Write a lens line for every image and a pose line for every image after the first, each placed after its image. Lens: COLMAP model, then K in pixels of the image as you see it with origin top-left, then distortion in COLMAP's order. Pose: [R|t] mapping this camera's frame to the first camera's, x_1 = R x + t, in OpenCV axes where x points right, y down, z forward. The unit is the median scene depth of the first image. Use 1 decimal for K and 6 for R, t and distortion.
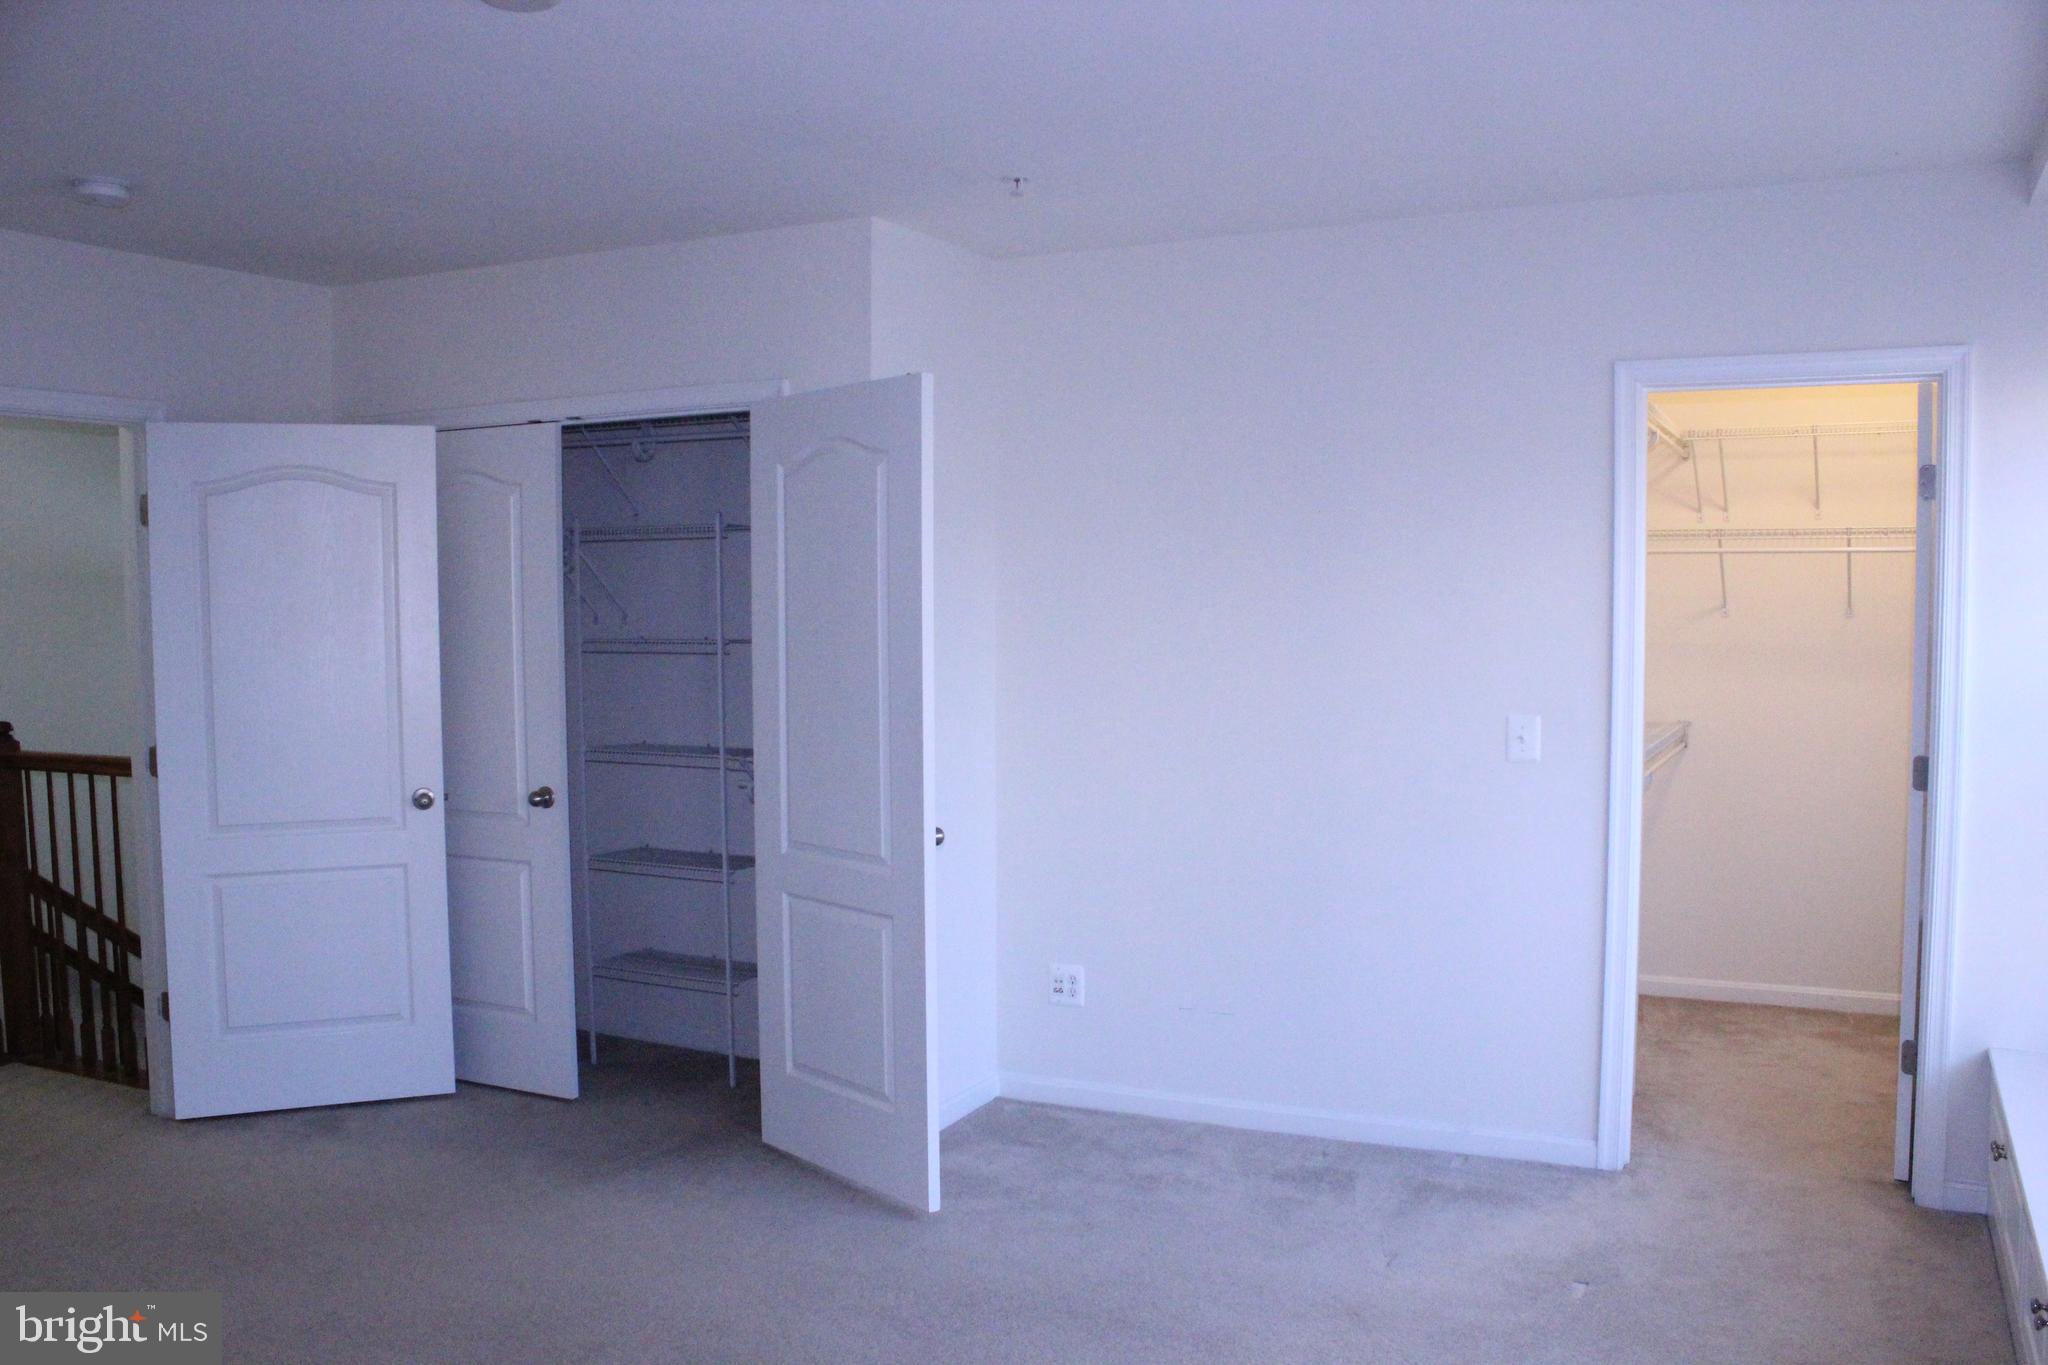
lens RADIAL K [[1712.8, 0, 1009.8], [0, 1712.8, 686.5], [0, 0, 1]] dist [-0.163745, 0.126098]
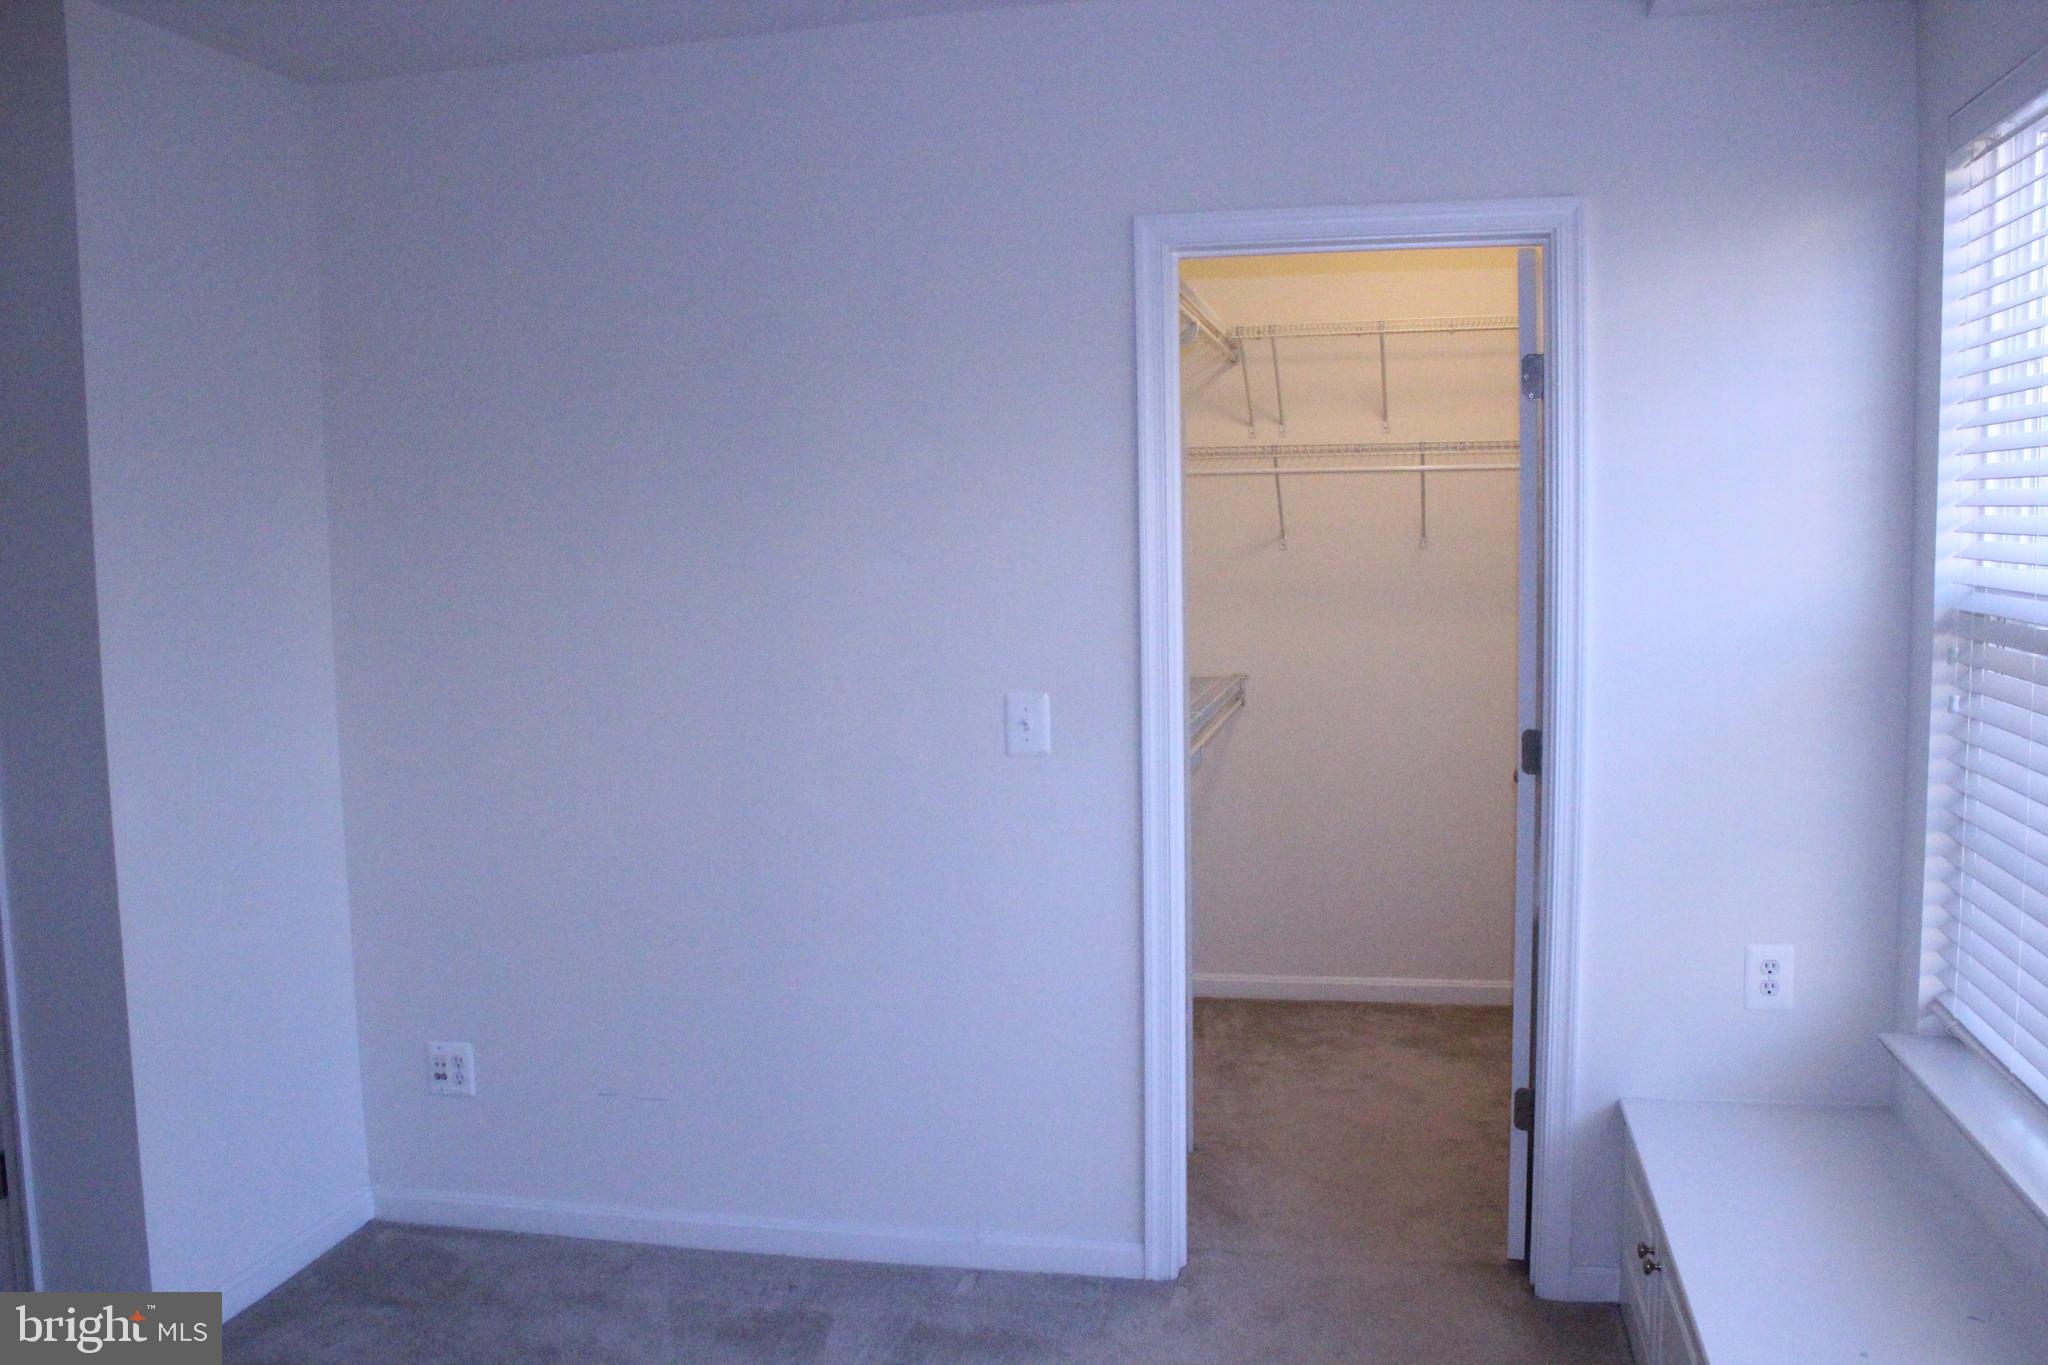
lens RADIAL K [[1712.8, 0, 1021.2], [0, 1712.8, 667.8], [0, 0, 1]] dist [-0.163745, 0.126098]
pose [[0.968015, -0.036845, 0.248174, 0.107437], [0.029834, 0.999044, 0.031955, -0.017375], [-0.249114, -0.023529, 0.968188, 0.251430]]
